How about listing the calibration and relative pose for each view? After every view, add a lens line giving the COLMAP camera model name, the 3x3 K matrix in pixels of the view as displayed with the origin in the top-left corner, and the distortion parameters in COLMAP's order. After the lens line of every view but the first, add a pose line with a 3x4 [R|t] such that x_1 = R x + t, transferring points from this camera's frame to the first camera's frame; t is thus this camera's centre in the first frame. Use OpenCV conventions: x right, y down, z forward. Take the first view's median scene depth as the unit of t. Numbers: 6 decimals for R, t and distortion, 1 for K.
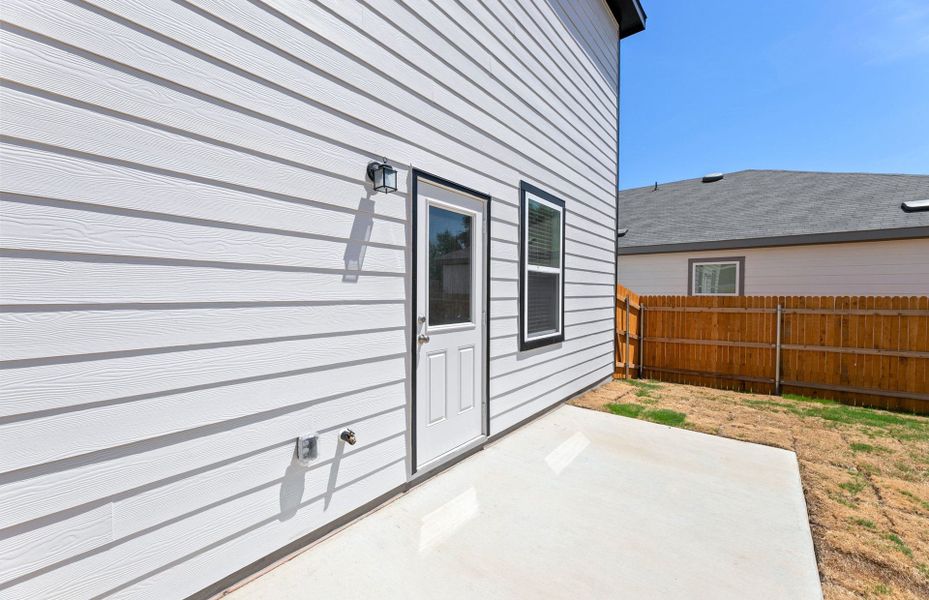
lens RADIAL K [[373.2, 0, 464.5], [0, 373.2, 300.0], [0, 0, 1]] dist [-0.000044, -0.000016]
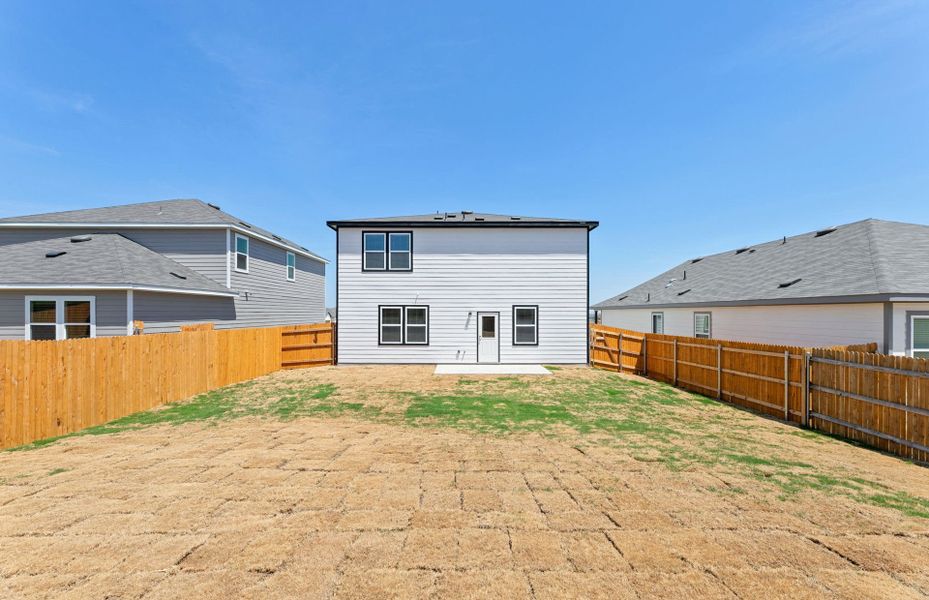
lens RADIAL K [[375.9, 0, 462.4], [0, 375.9, 314.9], [0, 0, 1]] dist [-0.002934, -0.000149]
pose [[0.621748, -0.003664, -0.783209, 3.125853], [-0.013983, 0.999778, -0.015777, -0.134773], [0.783093, 0.020761, 0.621558, -2.078915]]
